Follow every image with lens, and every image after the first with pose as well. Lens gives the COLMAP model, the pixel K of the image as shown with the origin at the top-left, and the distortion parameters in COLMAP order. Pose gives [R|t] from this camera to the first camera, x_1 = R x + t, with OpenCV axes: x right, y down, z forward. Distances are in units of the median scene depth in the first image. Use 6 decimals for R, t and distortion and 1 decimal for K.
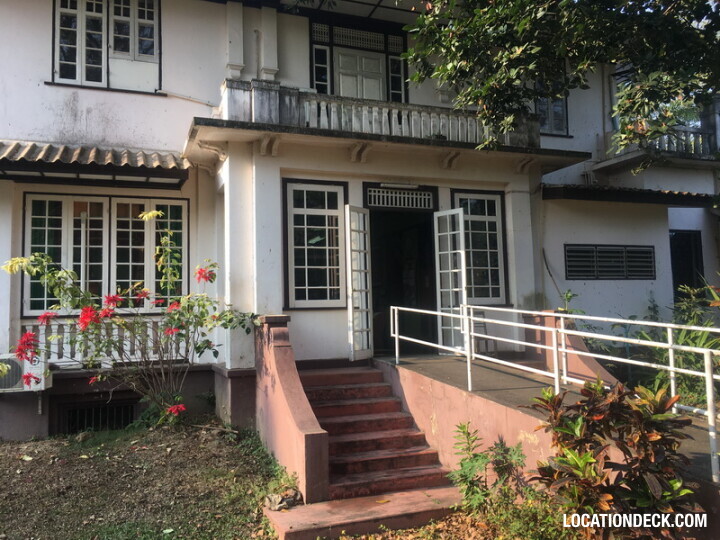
lens RADIAL K [[612.2, 0, 358.7], [0, 612.2, 272.4], [0, 0, 1]] dist [0.085144, -0.116248]
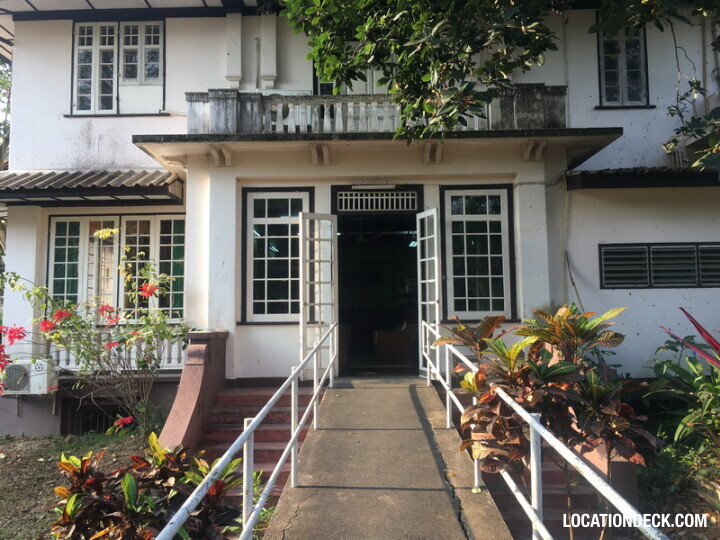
lens RADIAL K [[612.2, 0, 355.0], [0, 612.2, 273.6], [0, 0, 1]] dist [0.085144, -0.116248]
pose [[0.929966, -0.015488, -0.367318, 0.372874], [0.015539, 0.999875, -0.002819, -0.012005], [0.367316, -0.003087, 0.930091, 0.154948]]
